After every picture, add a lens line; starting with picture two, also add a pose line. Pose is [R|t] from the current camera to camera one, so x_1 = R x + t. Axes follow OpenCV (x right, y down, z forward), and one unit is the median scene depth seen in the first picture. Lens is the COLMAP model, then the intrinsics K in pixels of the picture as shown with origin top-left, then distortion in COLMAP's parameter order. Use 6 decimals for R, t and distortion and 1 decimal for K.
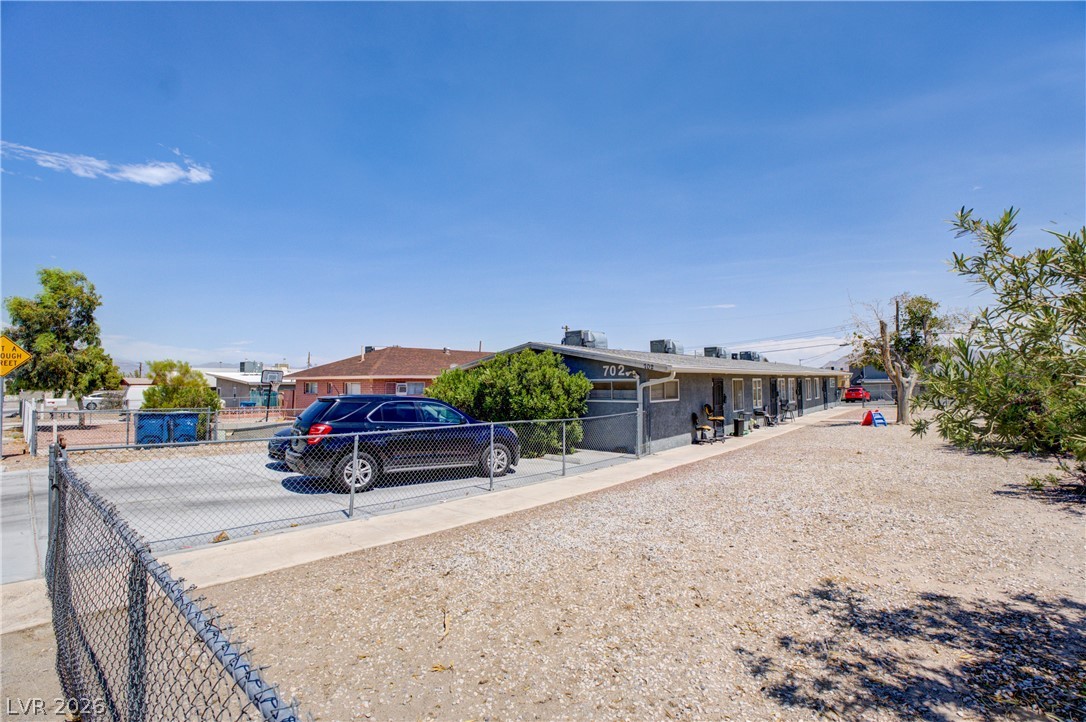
lens RADIAL K [[514.7, 0, 539.6], [0, 514.7, 363.9], [0, 0, 1]] dist [-0.063655, 0.012798]
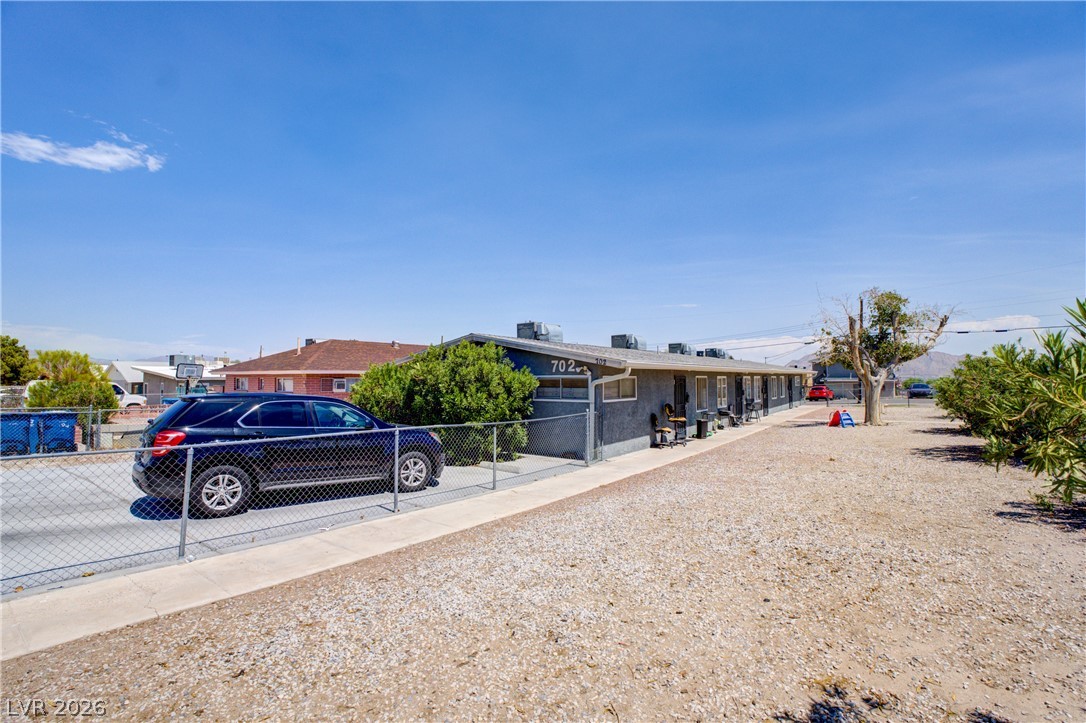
lens RADIAL K [[514.7, 0, 543.1], [0, 514.7, 369.4], [0, 0, 1]] dist [-0.063655, 0.012798]
pose [[0.997852, 0.006209, 0.065218, 0.052778], [-0.007310, 0.999835, 0.016656, 0.004291], [-0.065104, -0.017097, 0.997732, 0.117343]]
